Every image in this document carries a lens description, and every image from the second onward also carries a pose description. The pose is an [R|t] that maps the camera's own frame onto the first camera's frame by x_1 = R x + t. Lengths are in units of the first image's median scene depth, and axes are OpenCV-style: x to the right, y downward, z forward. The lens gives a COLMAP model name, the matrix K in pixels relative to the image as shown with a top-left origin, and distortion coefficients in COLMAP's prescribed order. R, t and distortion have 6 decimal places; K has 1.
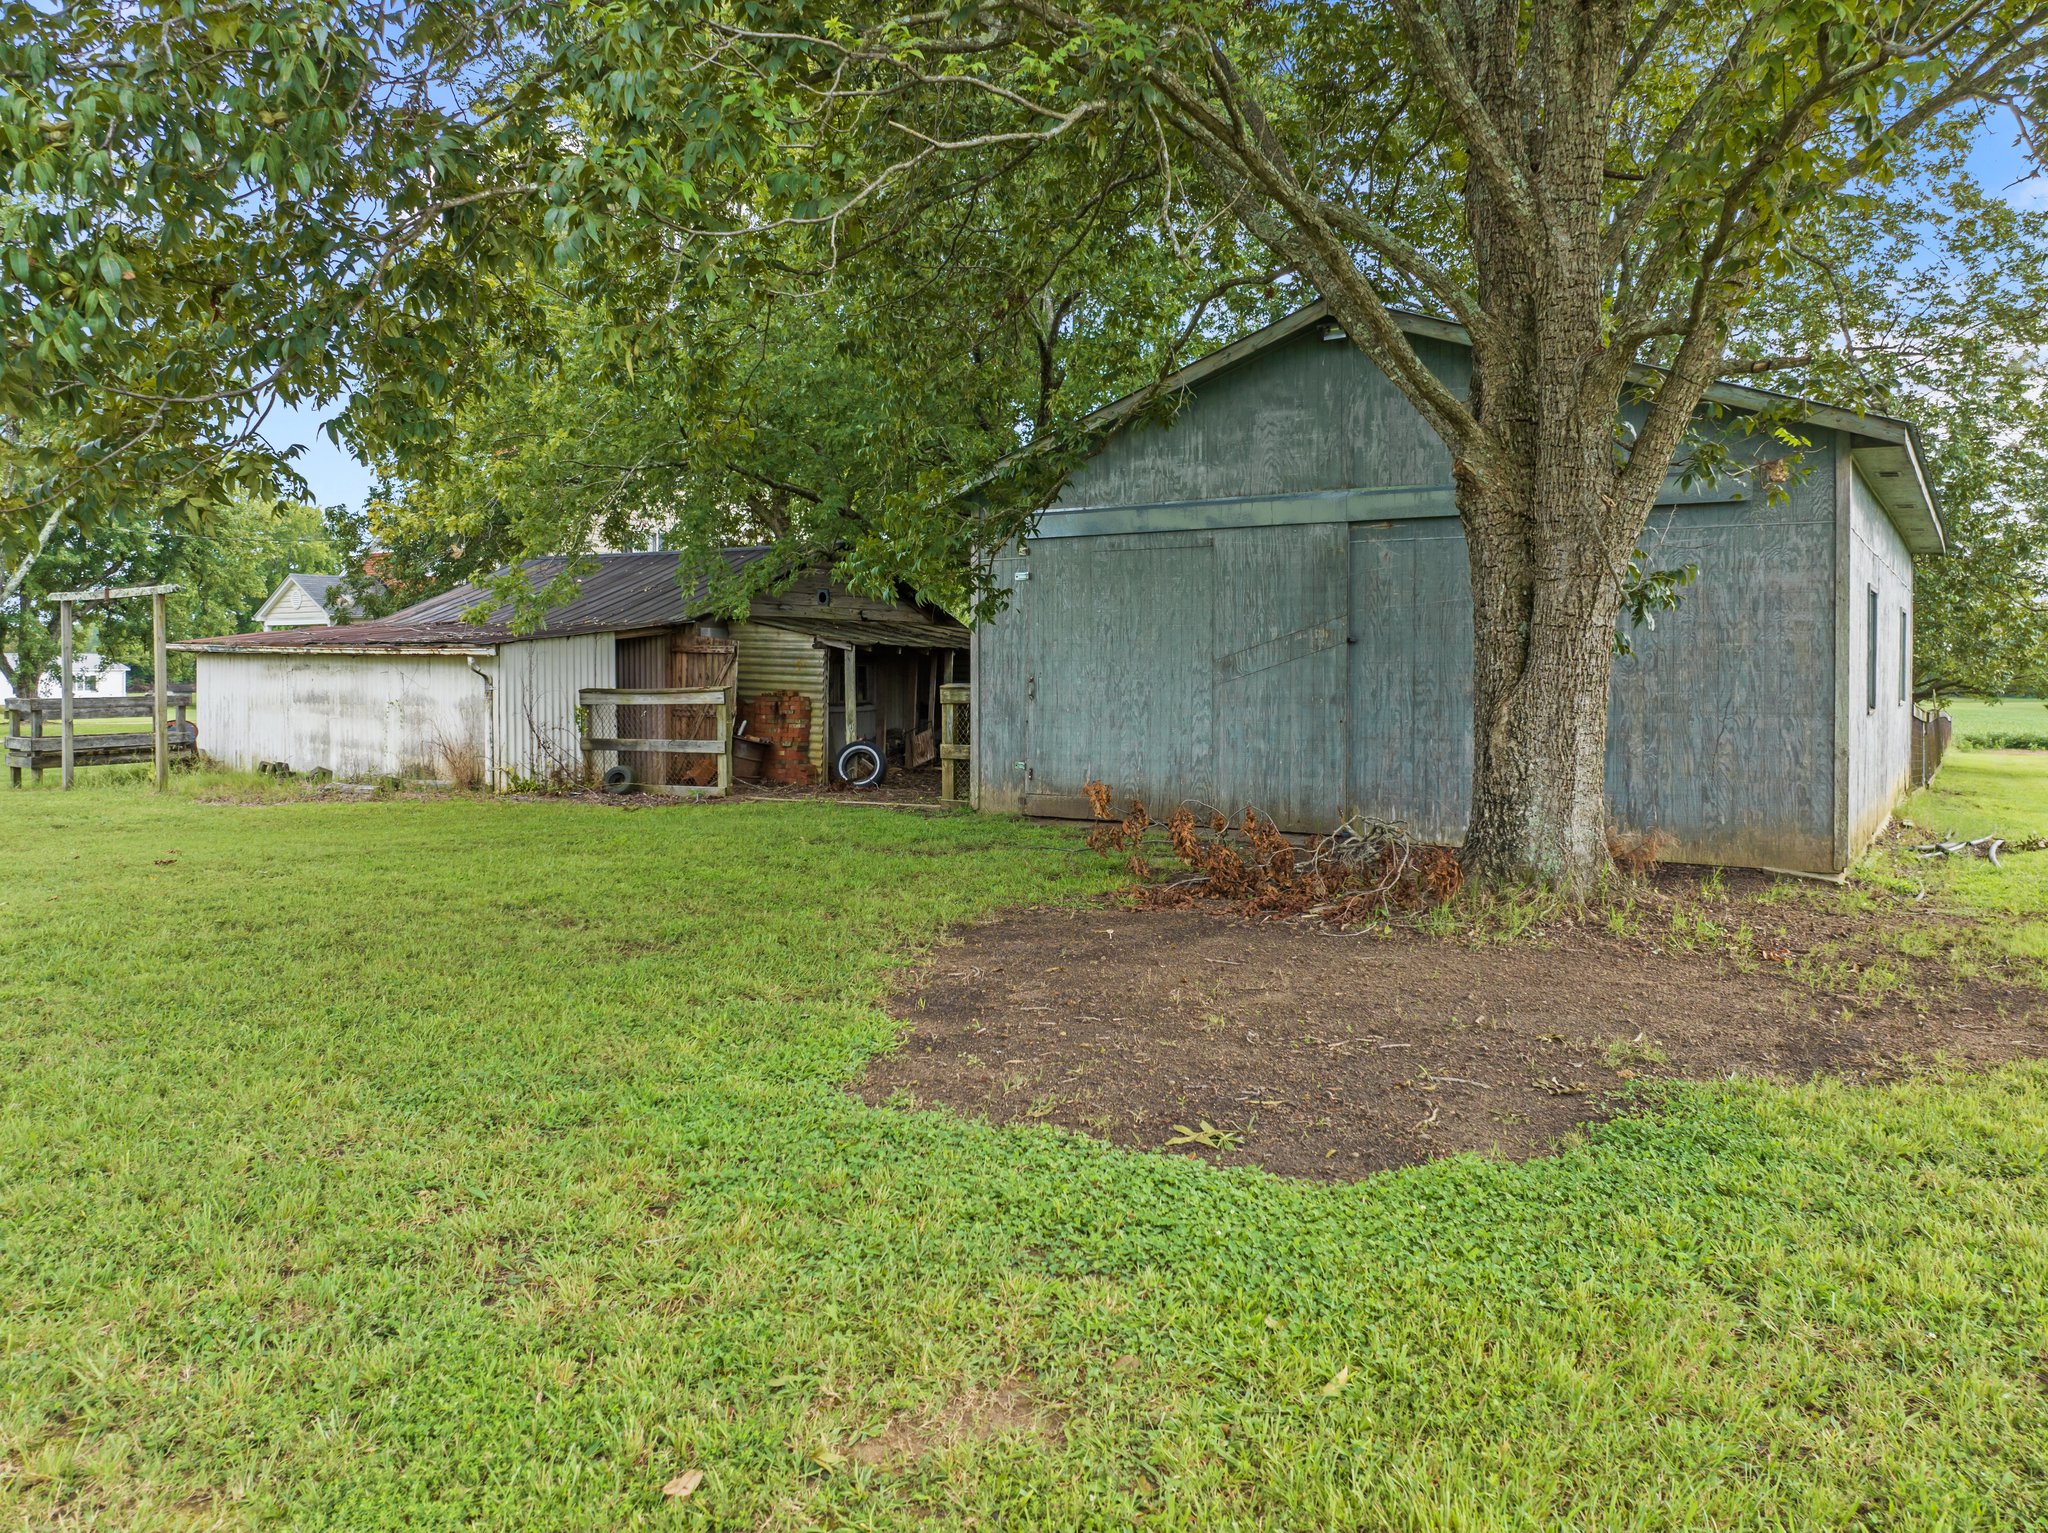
lens RADIAL K [[1448.5, 0, 1016.8], [0, 1448.5, 725.0], [0, 0, 1]] dist [-0.047100, 0.000252]
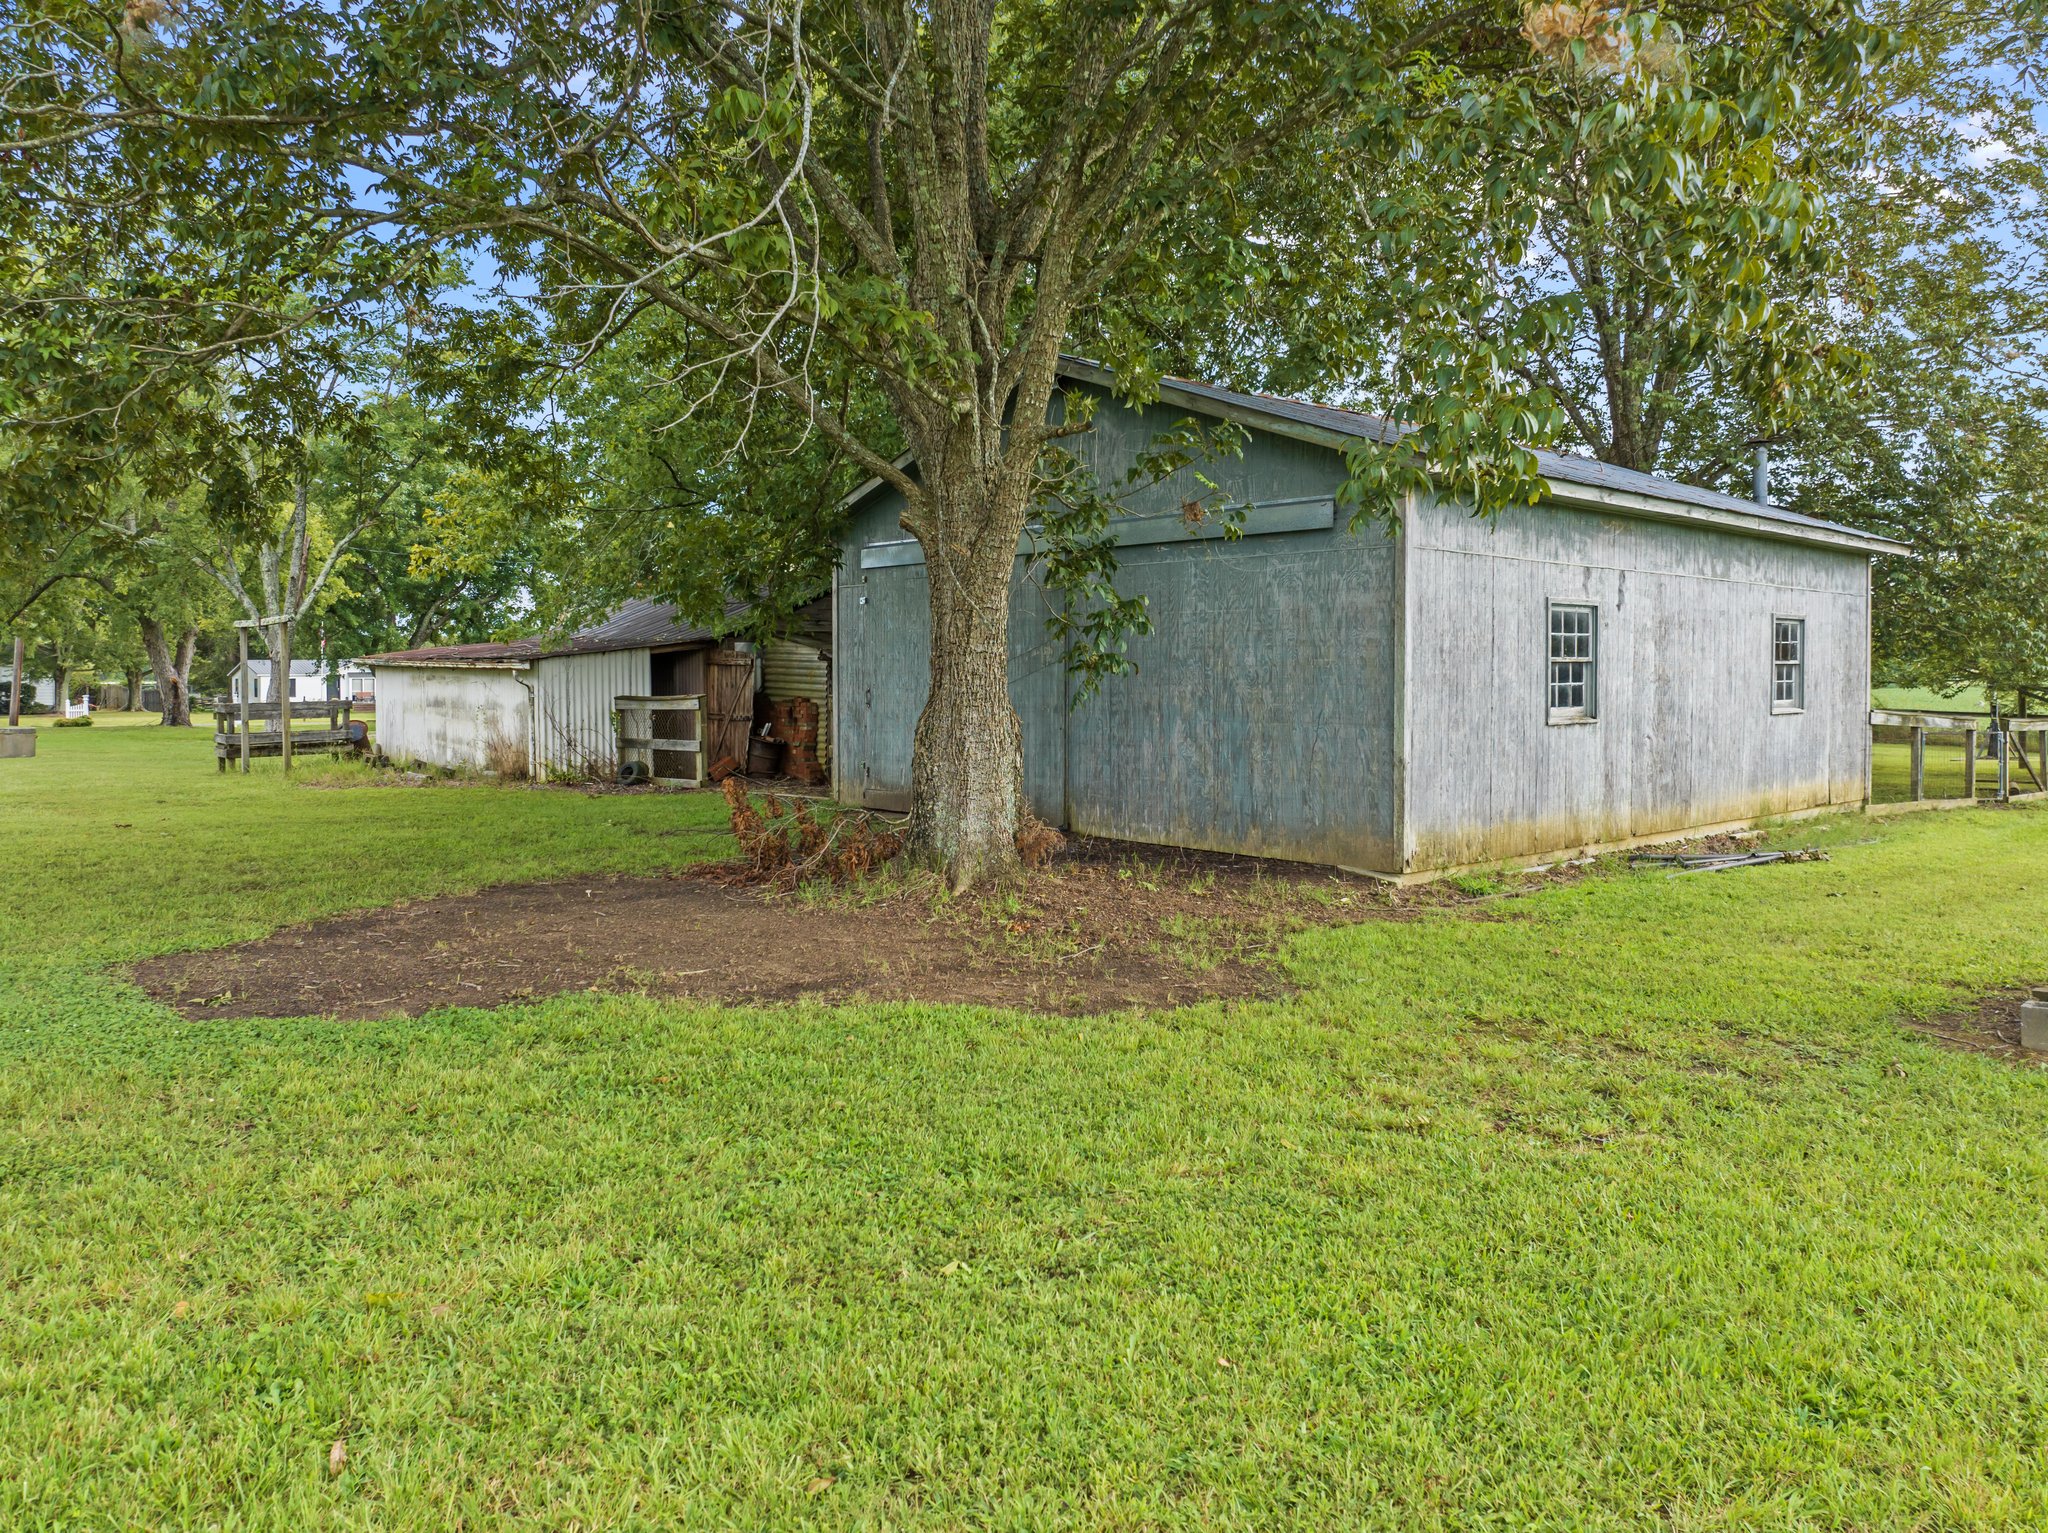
lens RADIAL K [[1453.1, 0, 1033.6], [0, 1453.1, 752.4], [0, 0, 1]] dist [-0.051749, 0.022042]
pose [[0.968229, 0.009650, -0.249877, 0.348681], [-0.004797, 0.999788, 0.020023, -0.004593], [0.250018, -0.018188, 0.968070, -0.074280]]
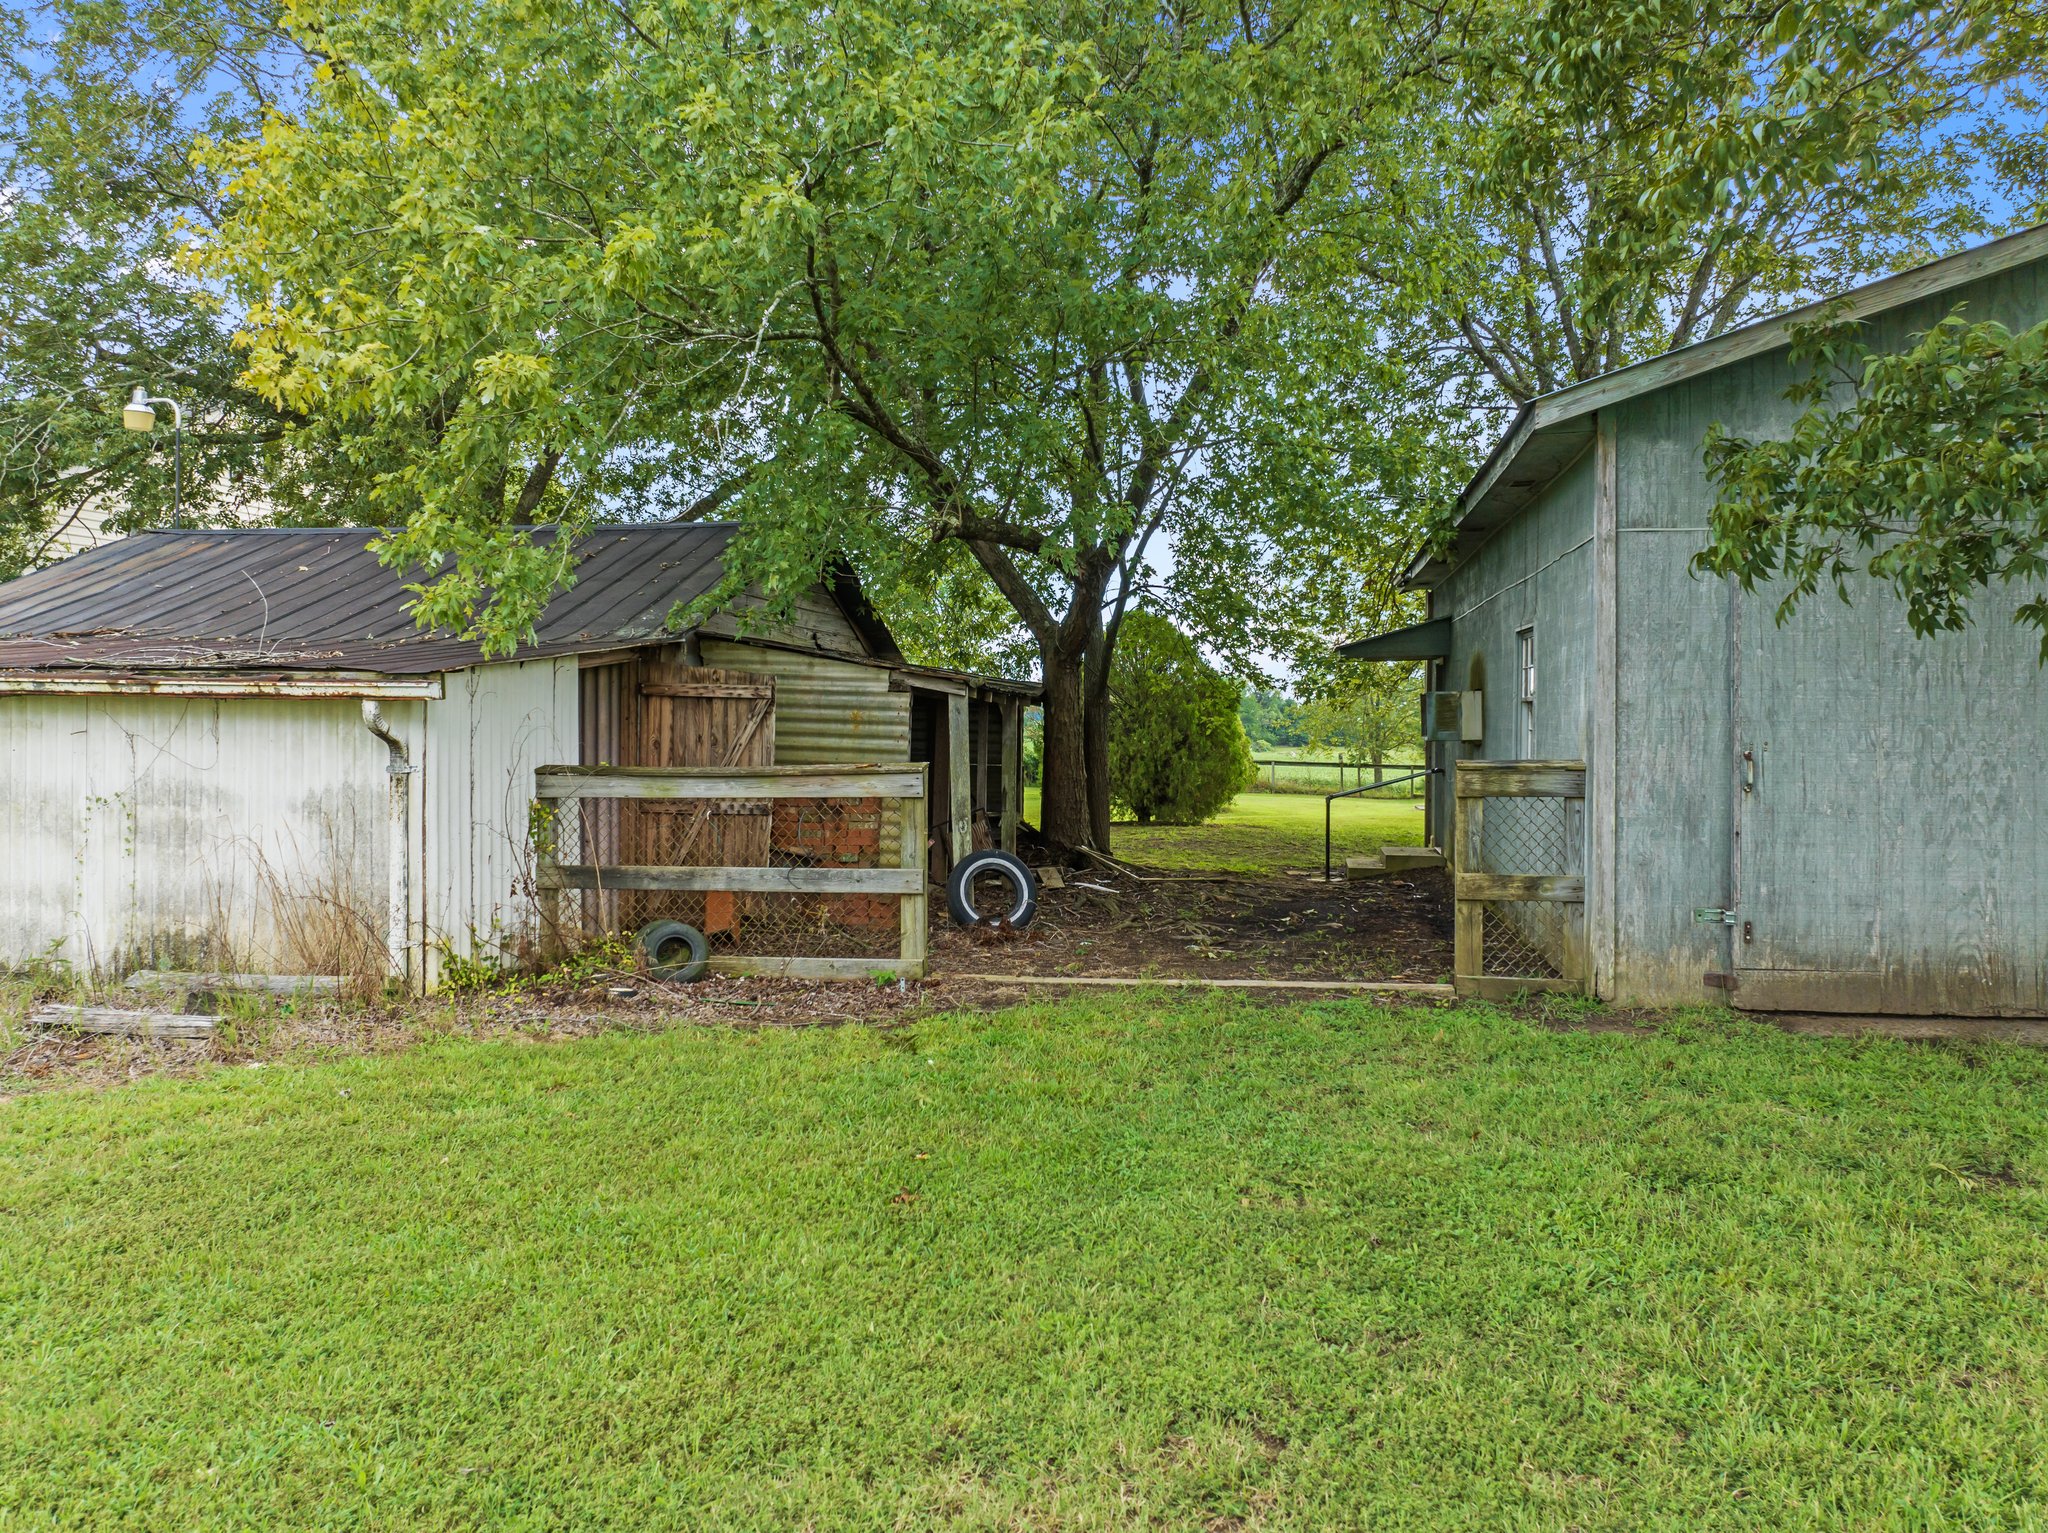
lens RADIAL K [[1453.1, 0, 1033.6], [0, 1453.1, 752.4], [0, 0, 1]] dist [-0.051749, 0.022042]
pose [[0.923396, -0.003967, 0.383829, -0.353509], [0.010132, 0.999850, -0.014043, -0.022338], [-0.383716, 0.016857, 0.923297, 0.495500]]
